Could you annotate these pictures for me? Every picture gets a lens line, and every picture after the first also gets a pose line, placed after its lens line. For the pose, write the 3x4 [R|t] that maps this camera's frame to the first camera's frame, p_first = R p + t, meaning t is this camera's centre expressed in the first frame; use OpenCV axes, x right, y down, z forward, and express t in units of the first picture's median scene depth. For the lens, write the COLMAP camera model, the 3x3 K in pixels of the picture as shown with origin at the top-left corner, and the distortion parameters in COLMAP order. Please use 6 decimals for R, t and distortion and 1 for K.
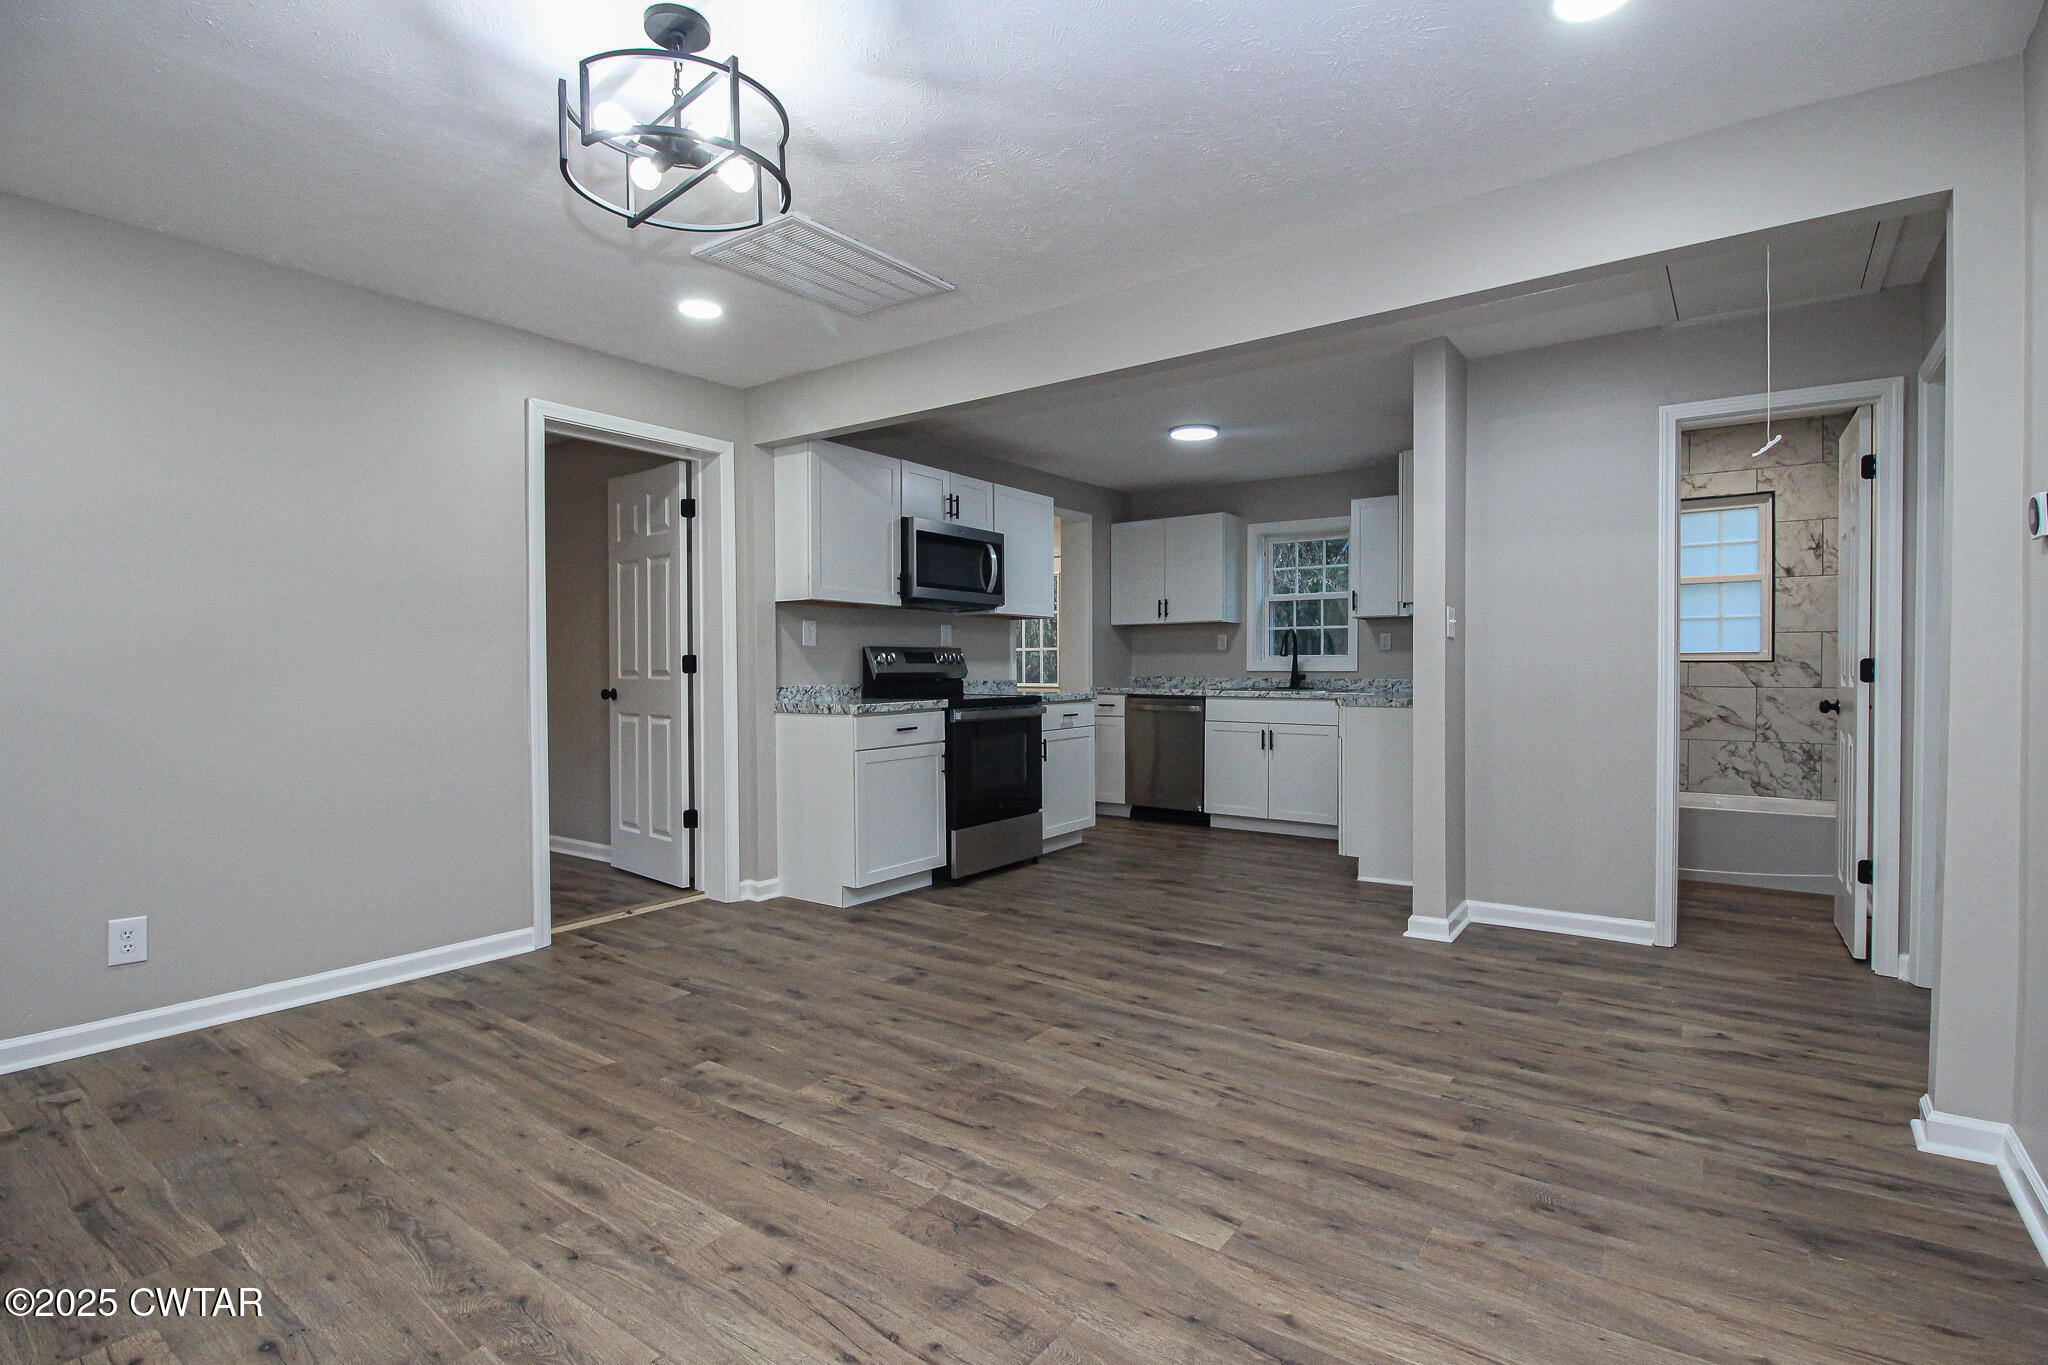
lens RADIAL K [[984.1, 0, 1042.1], [0, 984.1, 675.3], [0, 0, 1]] dist [-0.016715, -0.001224]
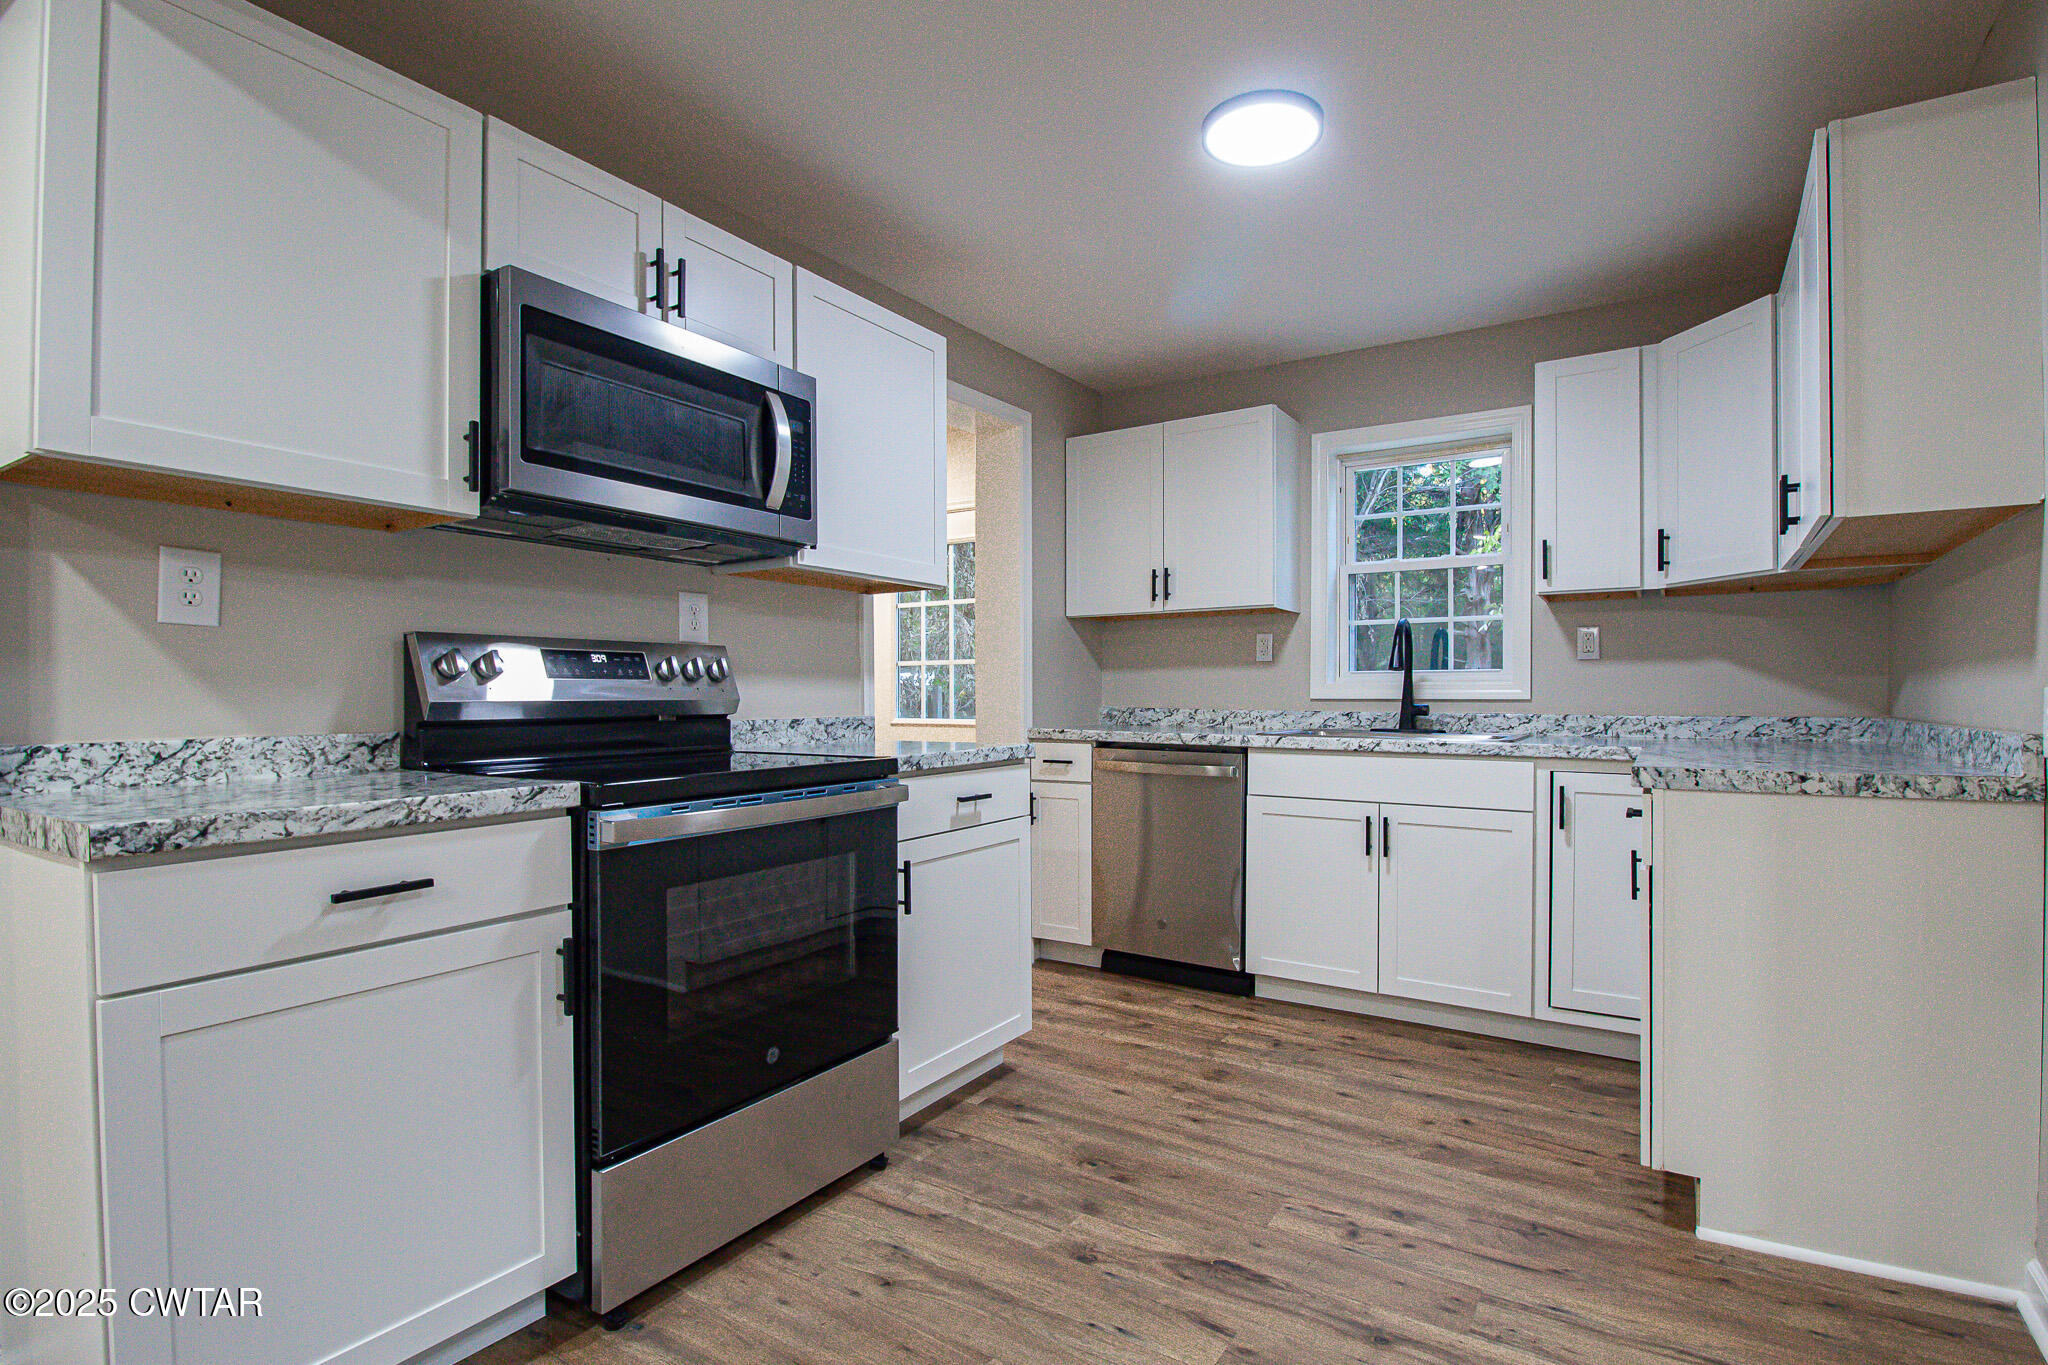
lens RADIAL K [[984.1, 0, 1025.5], [0, 984.1, 698.3], [0, 0, 1]] dist [-0.016715, -0.001224]
pose [[0.999644, 0.000548, 0.026677, 0.042933], [-0.000400, 0.999985, -0.005539, -0.002095], [-0.026680, 0.005526, 0.999629, 0.593278]]
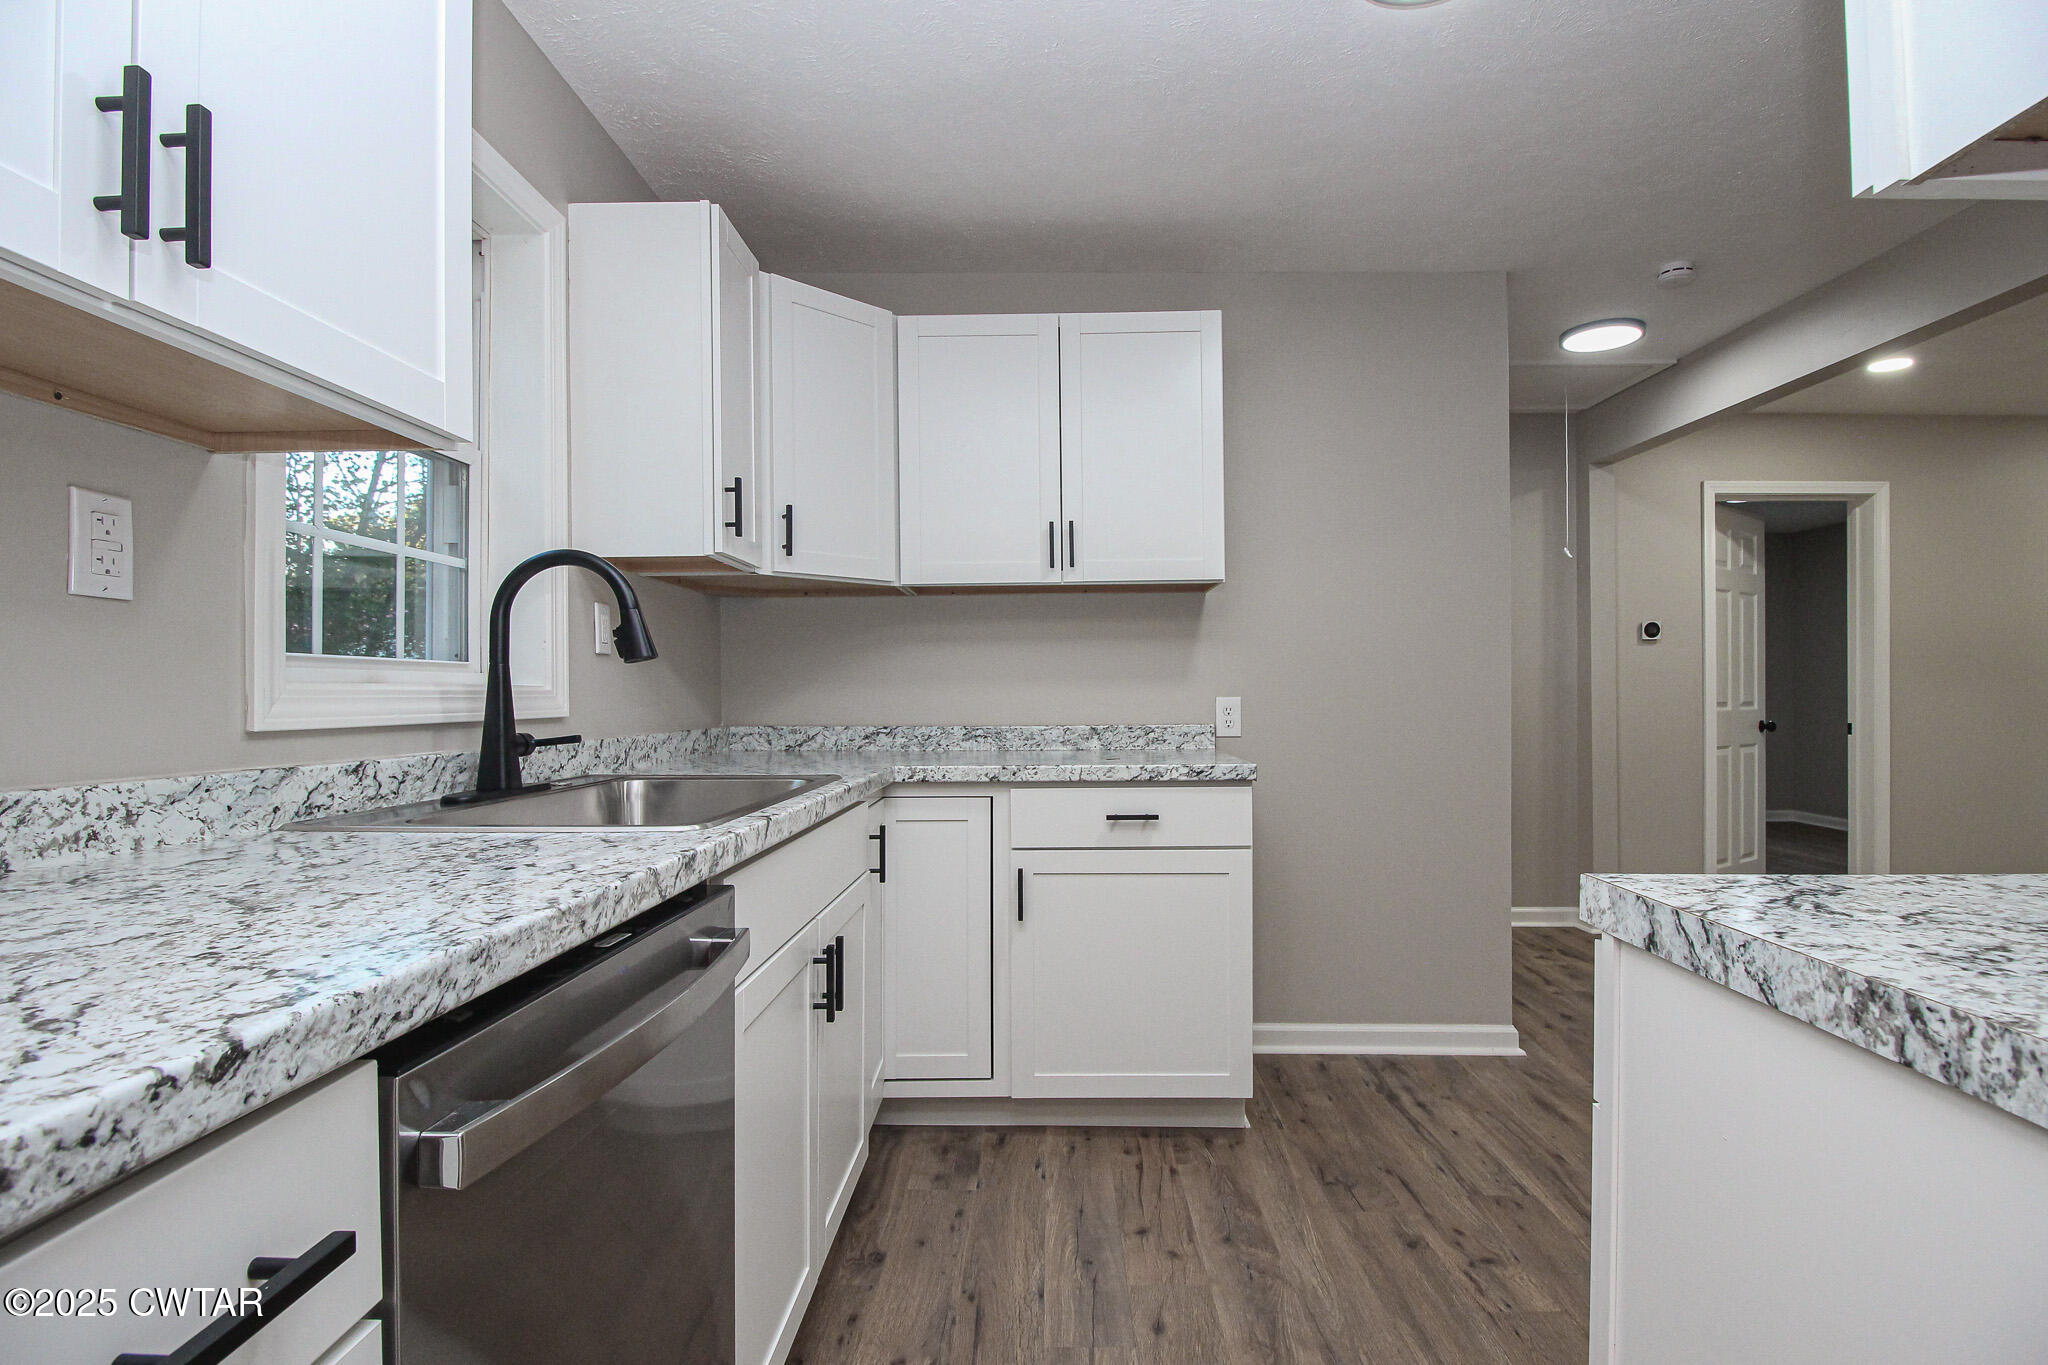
lens RADIAL K [[984.1, 0, 1034.7], [0, 984.1, 672.0], [0, 0, 1]] dist [-0.016715, -0.001224]
pose [[-0.570802, 0.016320, 0.820925, -0.025017], [0.009315, 0.999867, -0.013400, -0.015573], [-0.821035, -0.000001, -0.570878, 1.289024]]
